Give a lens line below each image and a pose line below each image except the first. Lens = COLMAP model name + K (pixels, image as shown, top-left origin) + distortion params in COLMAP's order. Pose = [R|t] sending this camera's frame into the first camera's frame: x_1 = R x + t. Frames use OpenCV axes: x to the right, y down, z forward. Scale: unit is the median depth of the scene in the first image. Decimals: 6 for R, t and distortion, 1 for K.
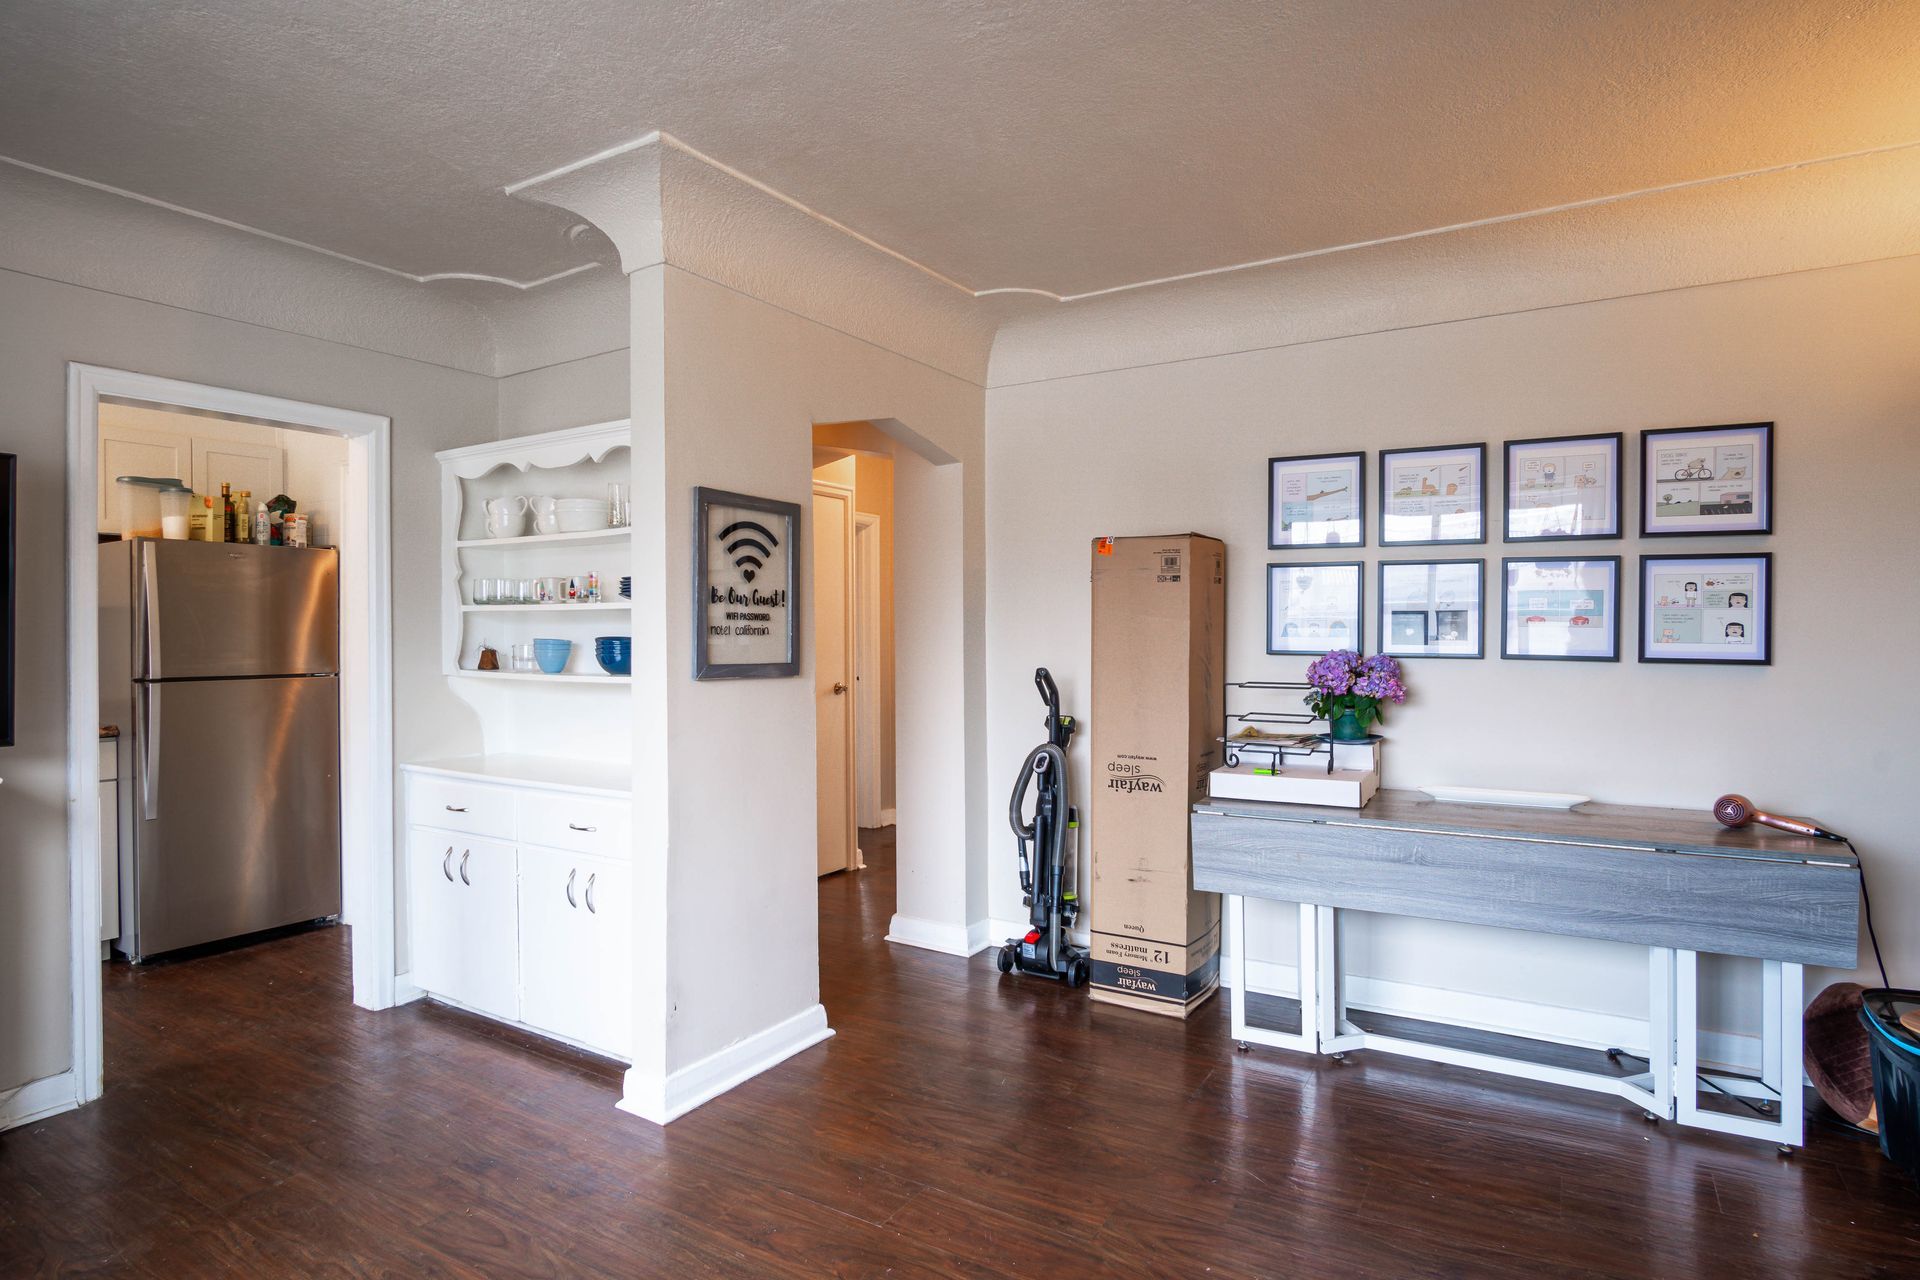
lens RADIAL K [[1022.4, 0, 949.3], [0, 1022.4, 639.9], [0, 0, 1]] dist [-0.028038, -0.000778]
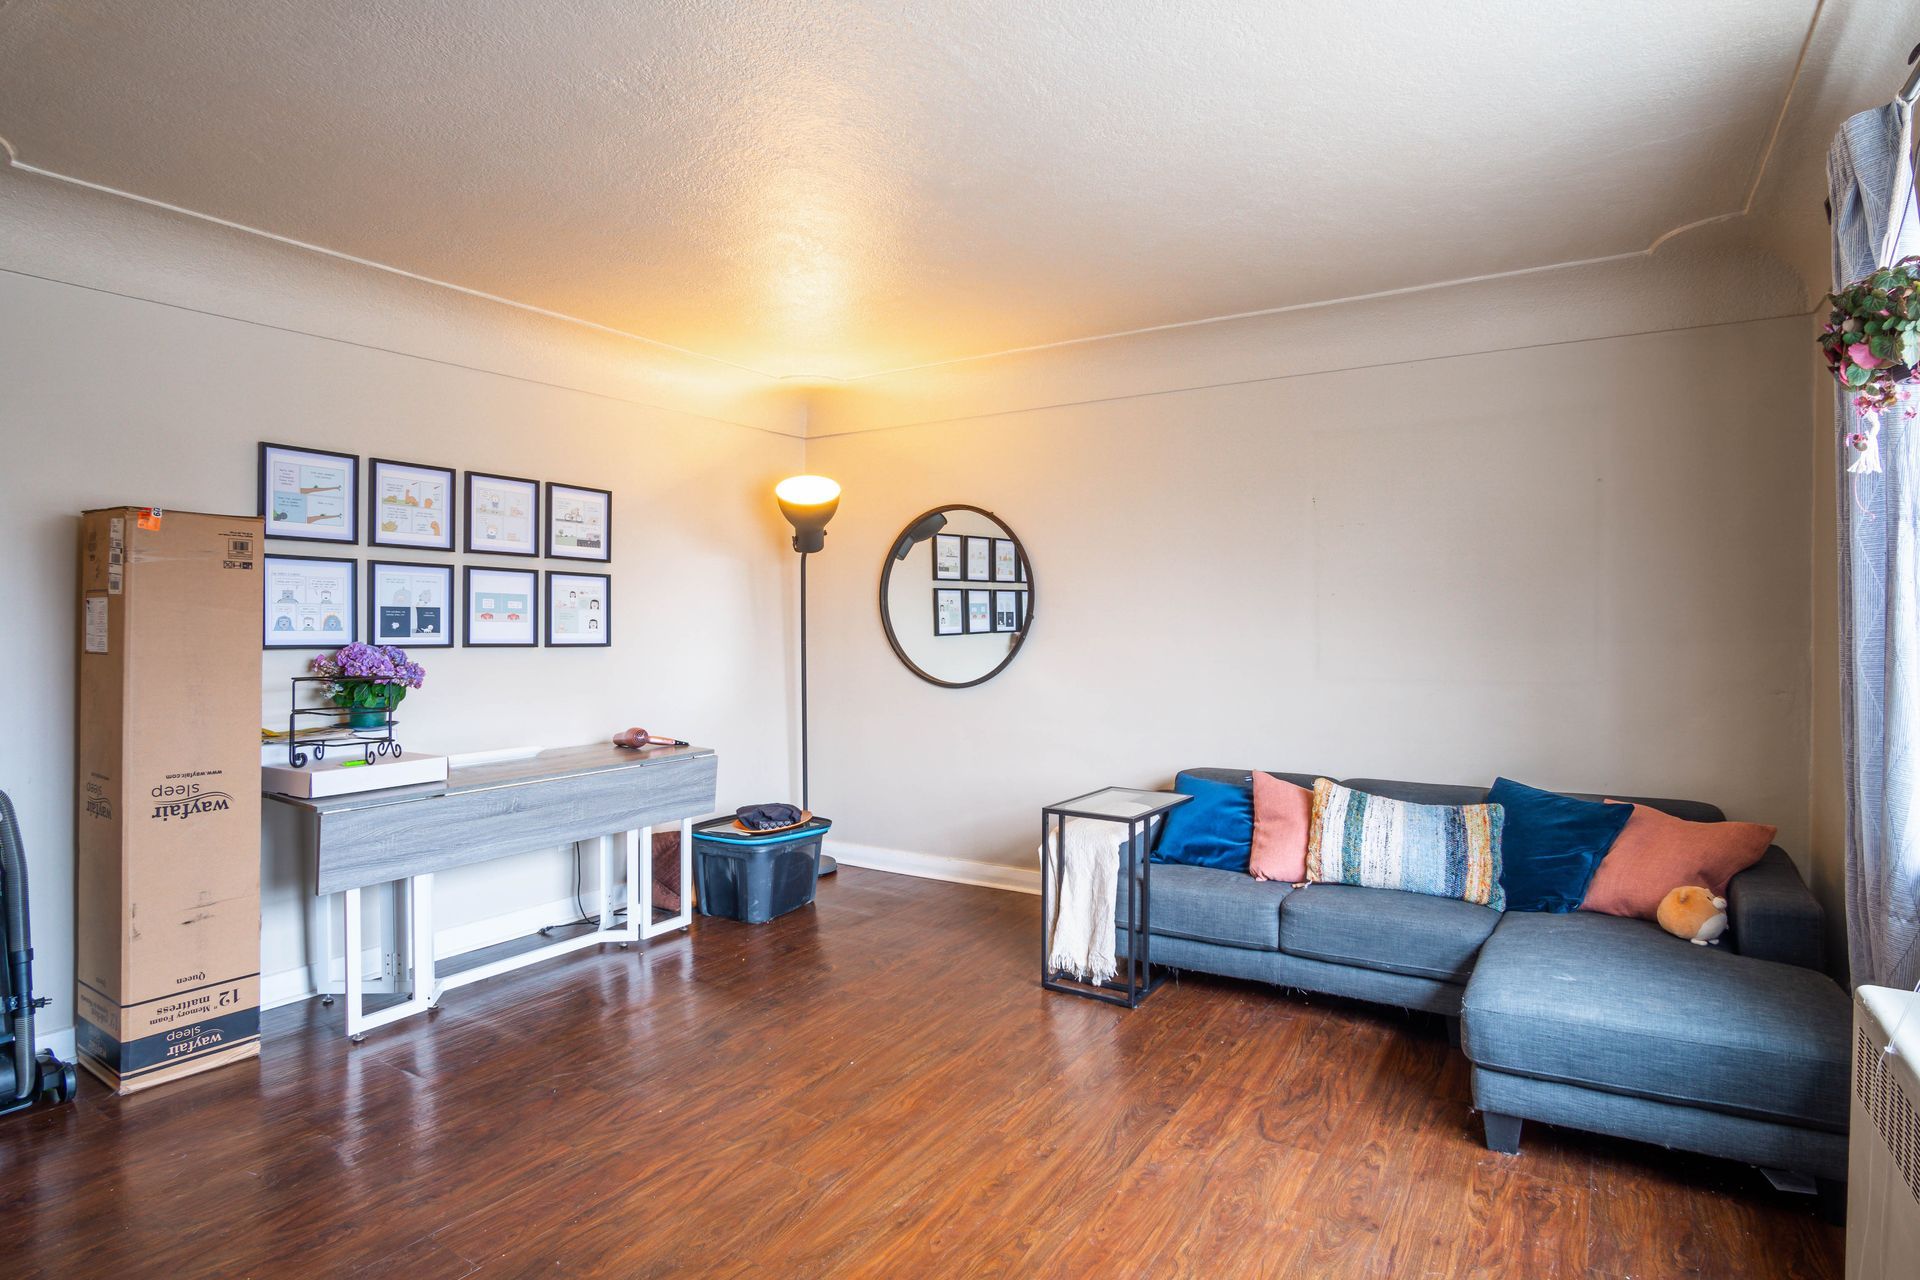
lens RADIAL K [[1022.4, 0, 958.0], [0, 1022.4, 625.0], [0, 0, 1]] dist [-0.028038, -0.000778]
pose [[0.022645, 0.000118, 0.999744, -0.701961], [0.009459, 0.999955, -0.000332, -0.002323], [-0.999699, 0.009464, 0.022643, 0.387806]]
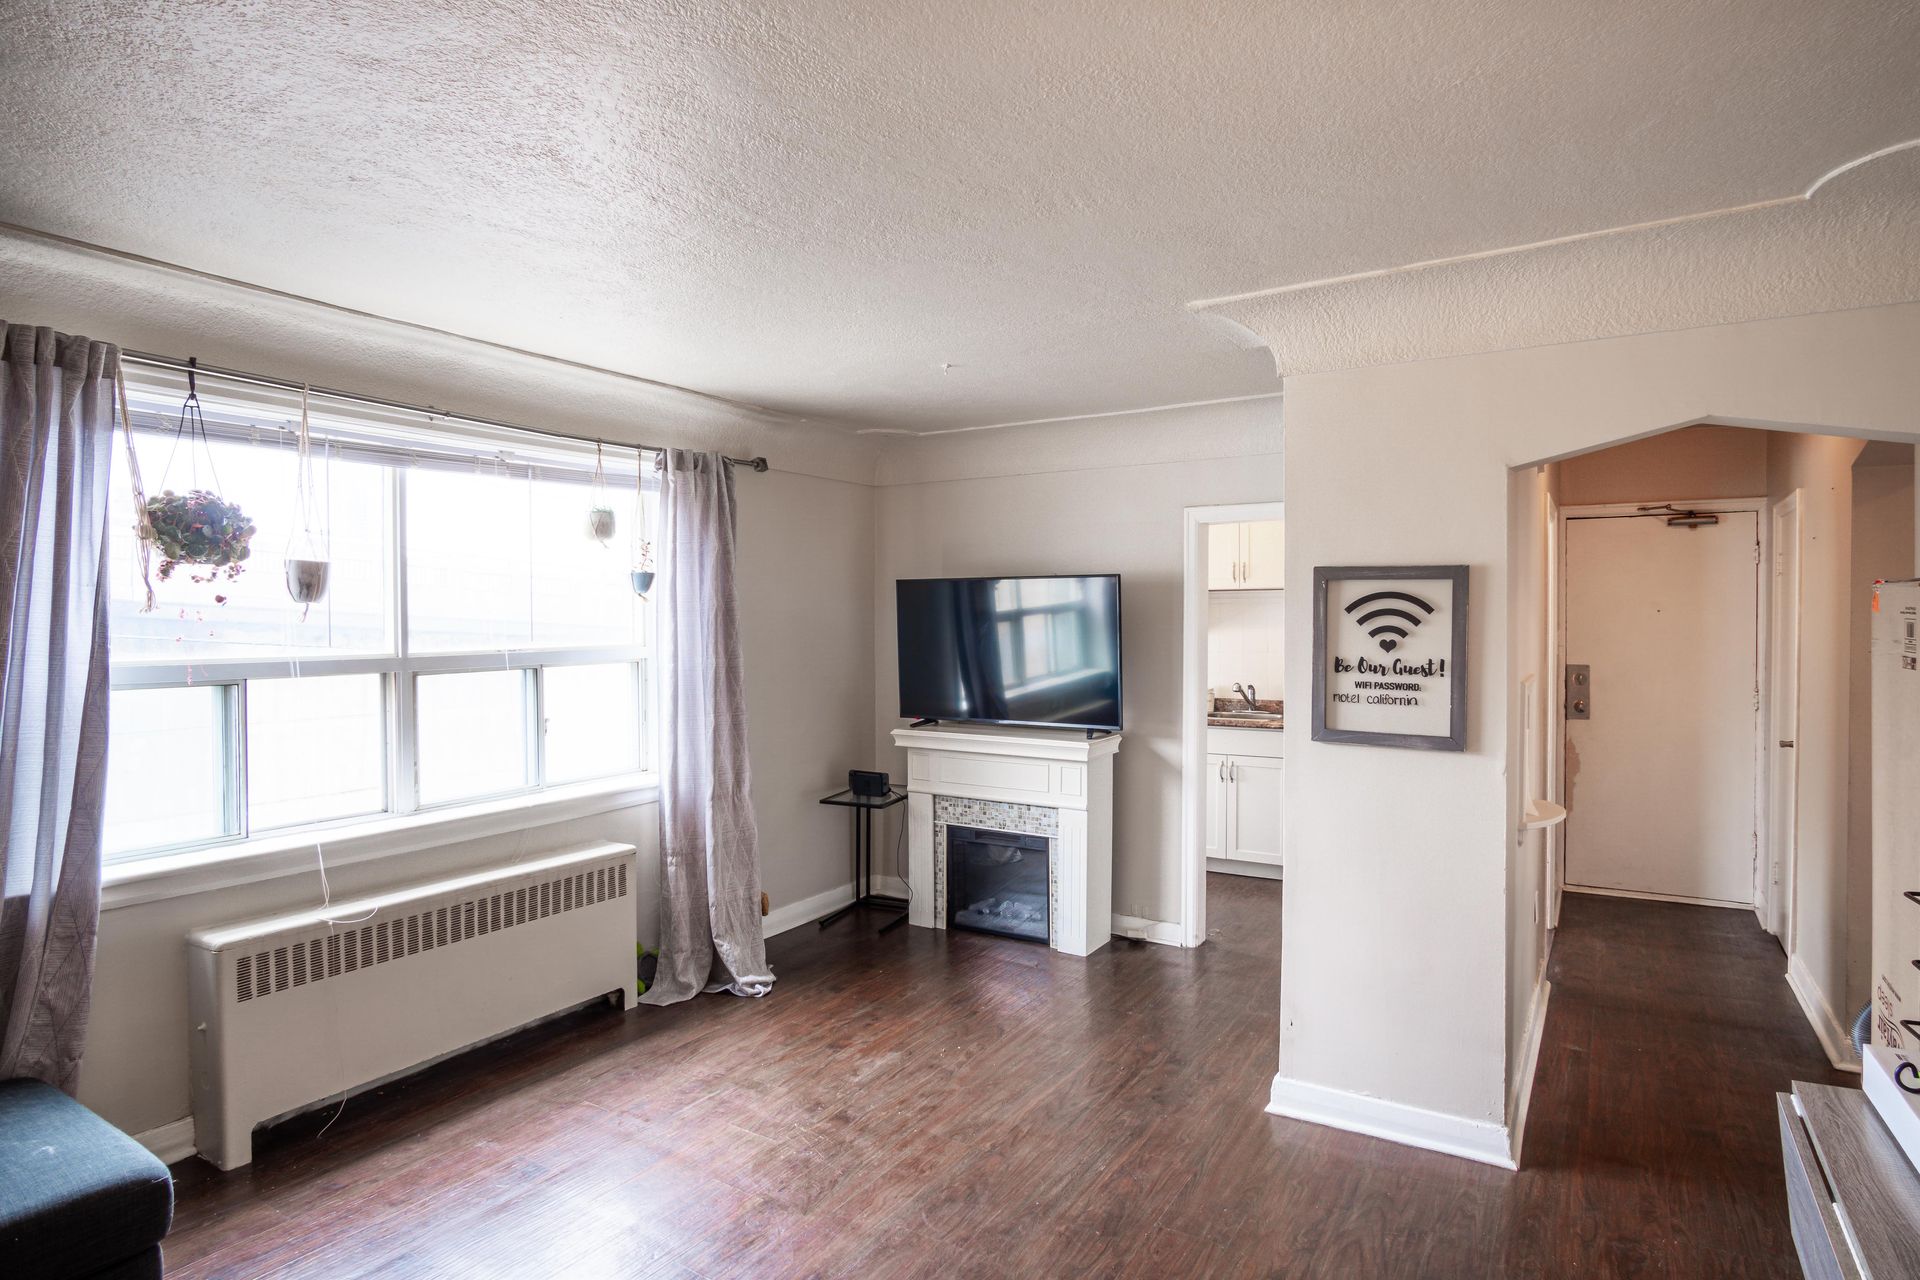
lens RADIAL K [[1022.4, 0, 949.9], [0, 1022.4, 632.0], [0, 0, 1]] dist [-0.028038, -0.000778]
pose [[-0.010515, 0.019580, -0.999753, 0.802539], [-0.002007, 0.999806, 0.019603, -0.094048], [0.999943, 0.002213, -0.010474, 0.573963]]
